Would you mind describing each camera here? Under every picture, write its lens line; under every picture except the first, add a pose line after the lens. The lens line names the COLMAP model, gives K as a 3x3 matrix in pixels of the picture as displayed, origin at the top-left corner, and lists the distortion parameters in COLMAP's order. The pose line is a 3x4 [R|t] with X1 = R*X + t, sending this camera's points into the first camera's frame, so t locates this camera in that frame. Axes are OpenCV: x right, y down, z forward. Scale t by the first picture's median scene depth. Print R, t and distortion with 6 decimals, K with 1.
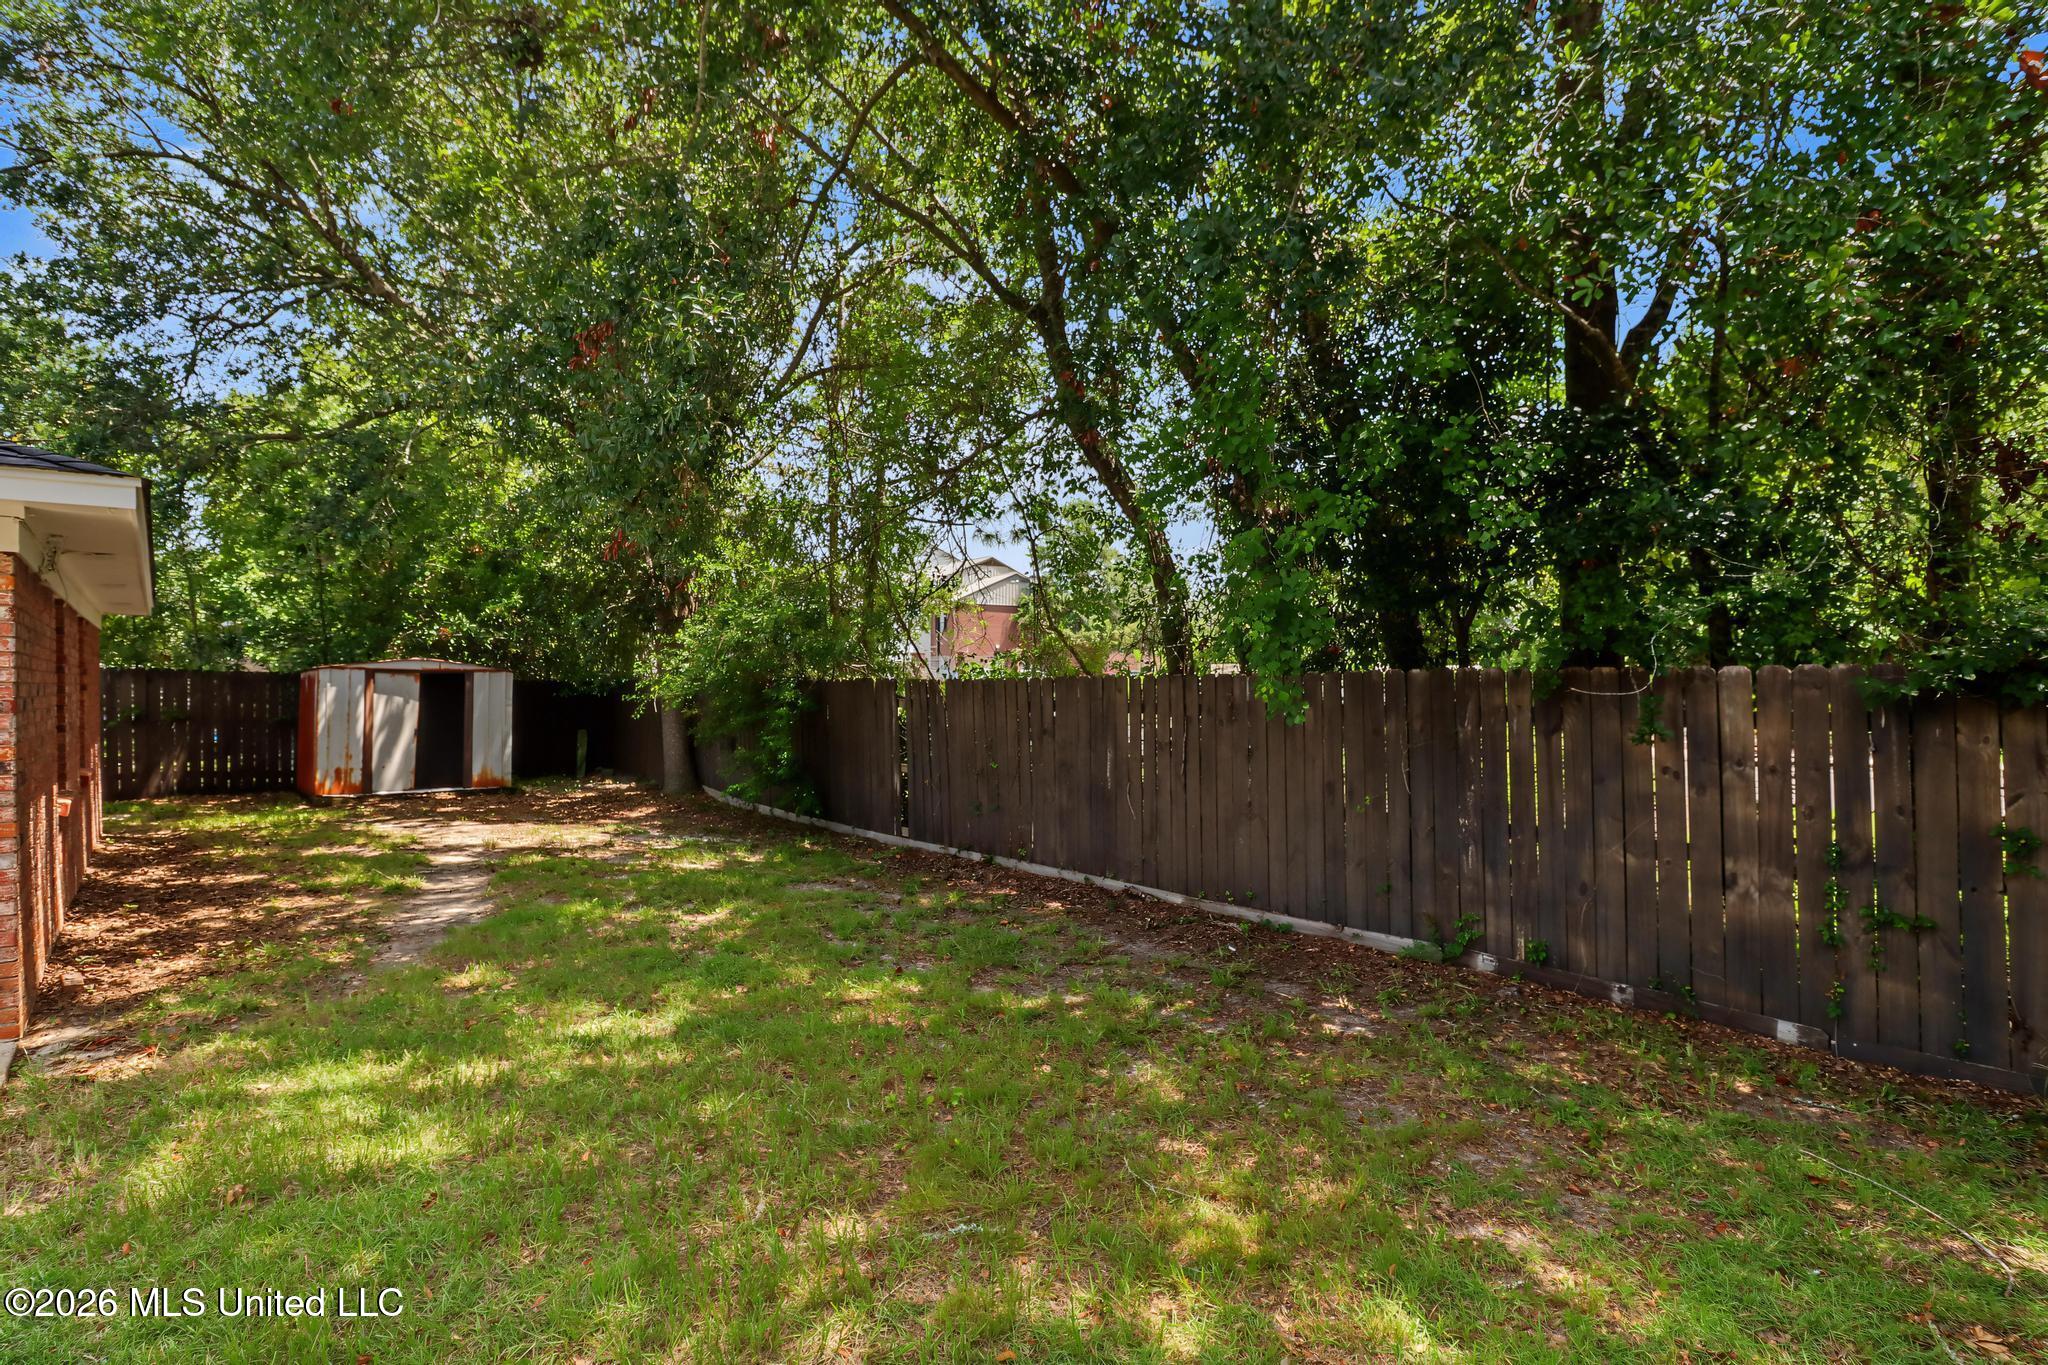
lens RADIAL K [[958.7, 0, 1021.1], [0, 958.7, 682.4], [0, 0, 1]] dist [-0.001671, -0.000529]
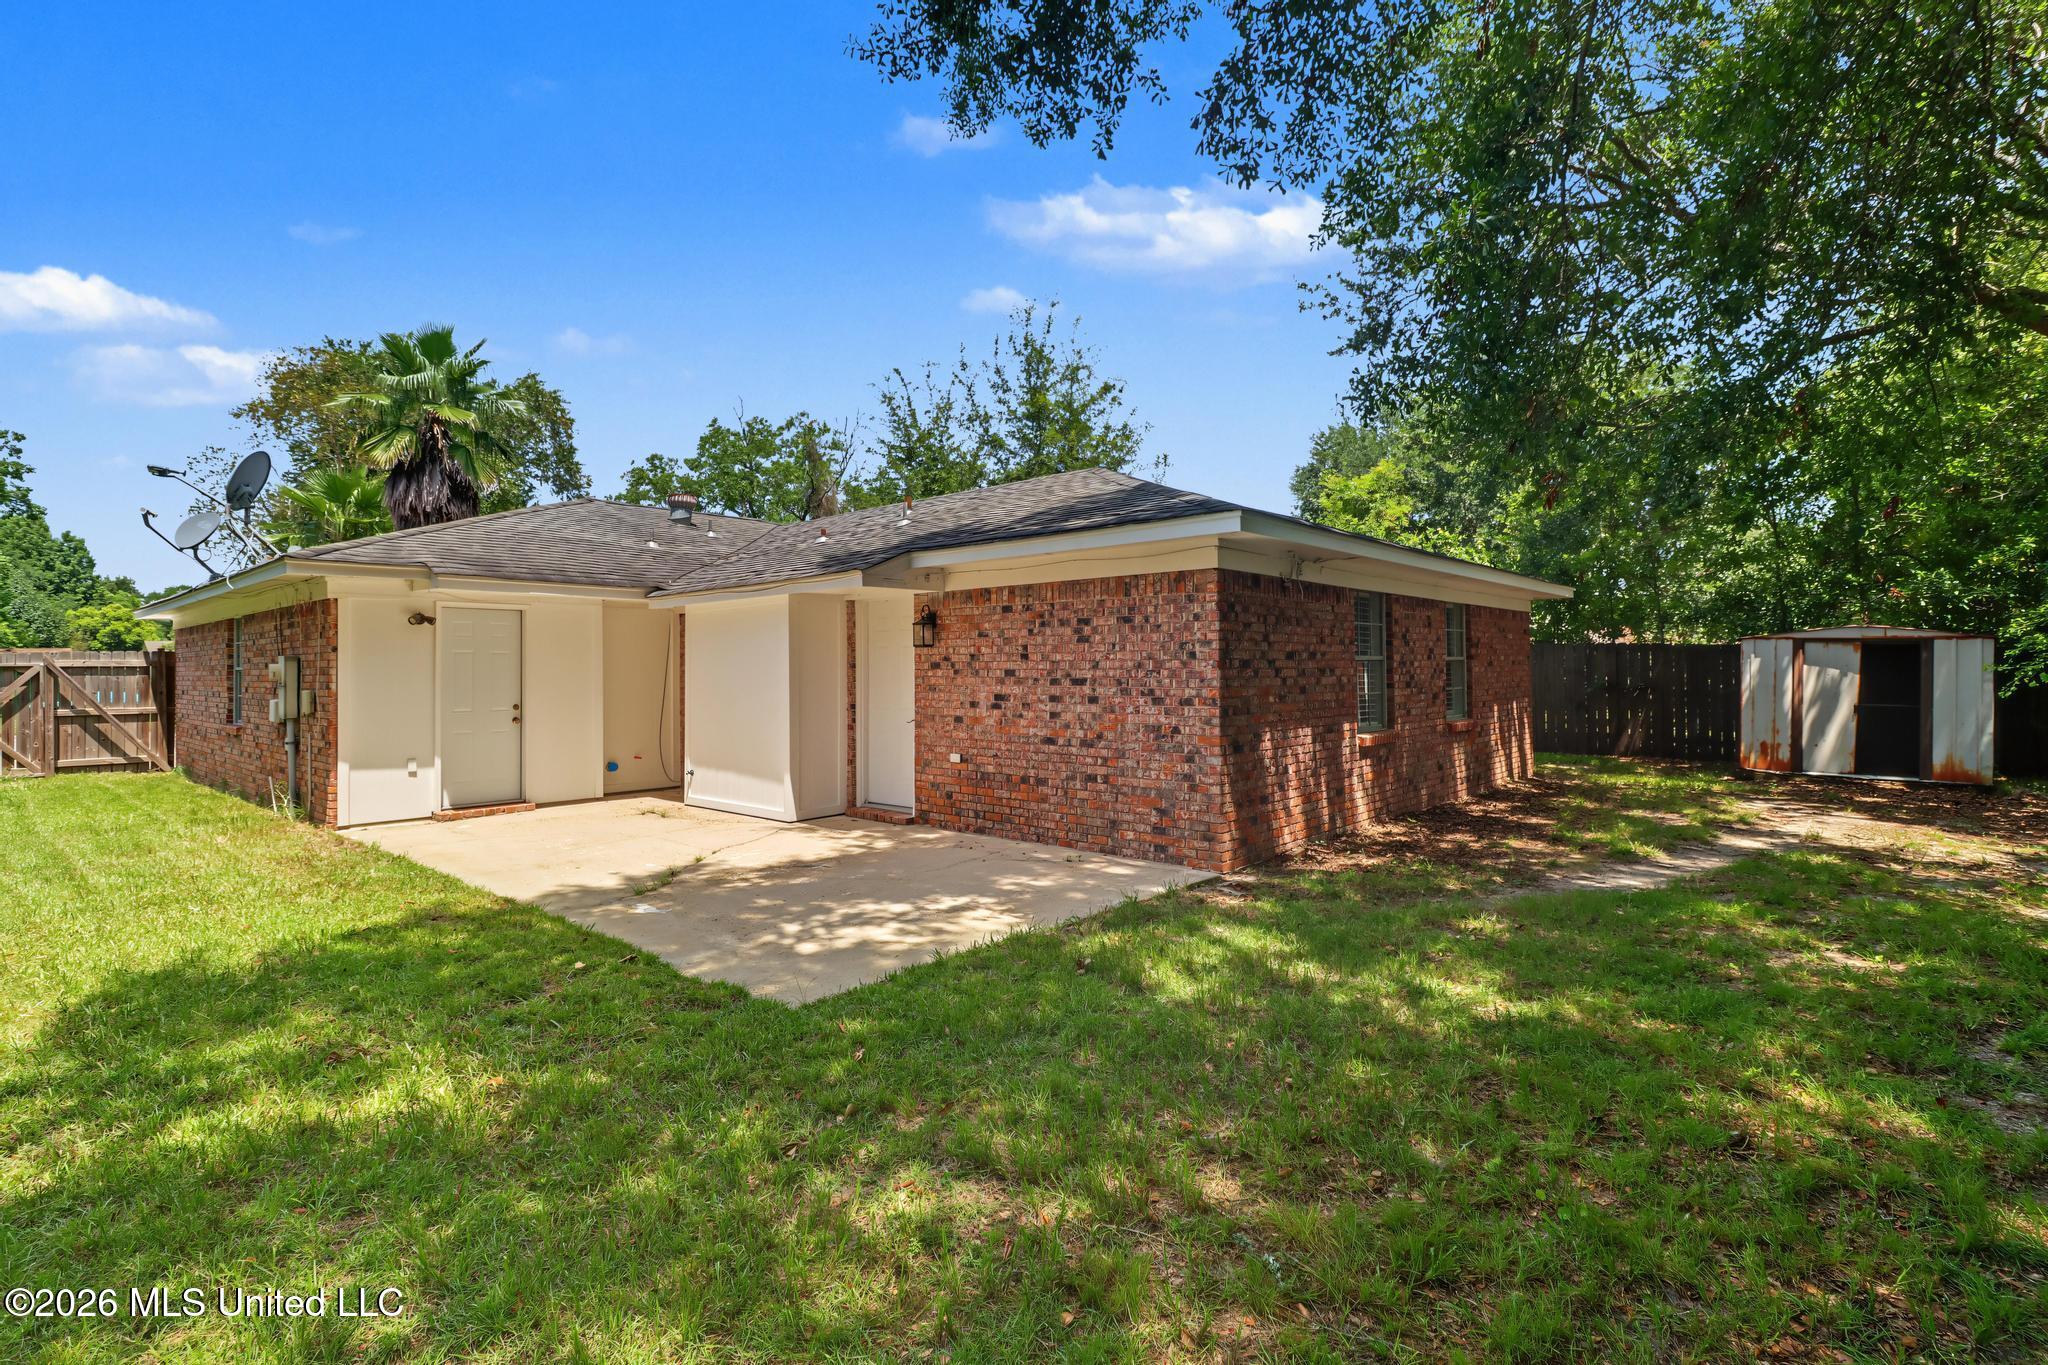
lens RADIAL K [[958.7, 0, 1020.5], [0, 958.7, 672.6], [0, 0, 1]] dist [-0.001671, -0.000529]
pose [[0.161681, 0.011719, -0.986773, 0.117142], [0.003909, 0.999914, 0.012516, 0.004382], [0.986835, -0.005881, 0.161621, 0.100173]]
